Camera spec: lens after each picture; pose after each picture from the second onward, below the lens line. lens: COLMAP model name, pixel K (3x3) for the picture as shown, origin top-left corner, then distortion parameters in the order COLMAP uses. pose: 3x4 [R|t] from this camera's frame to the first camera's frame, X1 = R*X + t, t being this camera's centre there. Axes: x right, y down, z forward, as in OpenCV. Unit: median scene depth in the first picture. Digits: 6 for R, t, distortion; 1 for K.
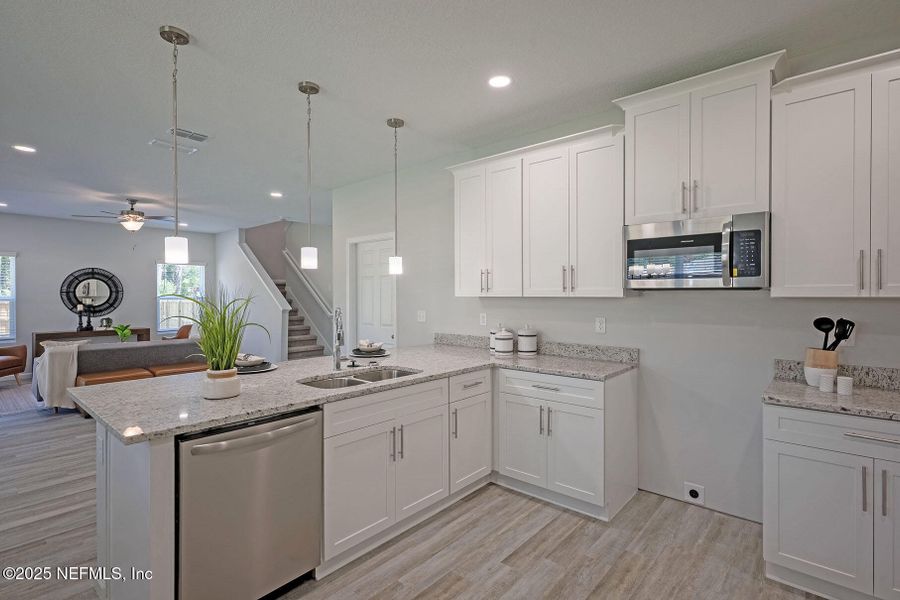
lens RADIAL K [[428.7, 0, 449.7], [0, 428.7, 297.3], [0, 0, 1]] dist [-0.004567, 0.005155]
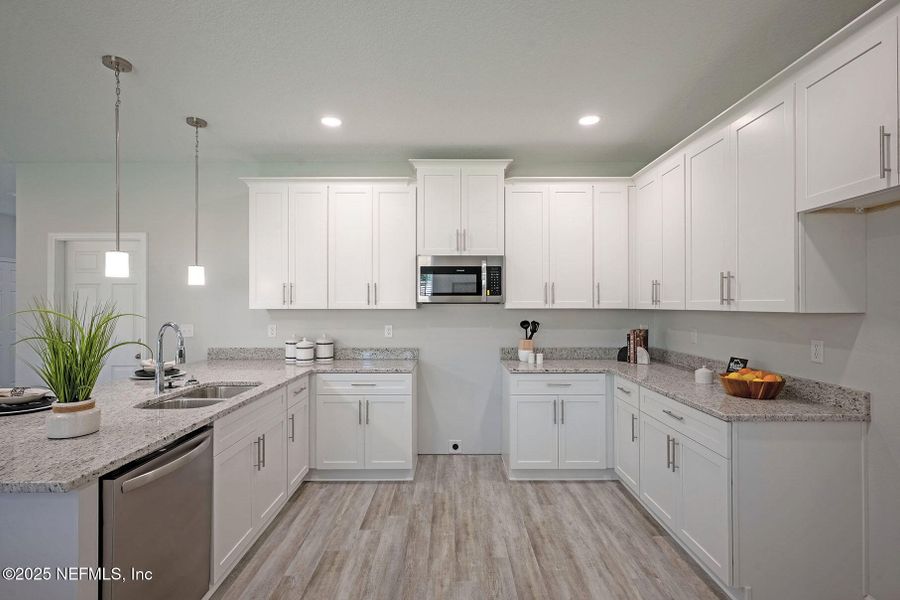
lens RADIAL K [[428.7, 0, 451.0], [0, 428.7, 301.3], [0, 0, 1]] dist [-0.004567, 0.005155]
pose [[0.751064, 0.005052, 0.660210, -0.355535], [0.003873, 0.999920, -0.012057, -0.006500], [-0.660218, 0.011612, 0.750984, -0.059718]]
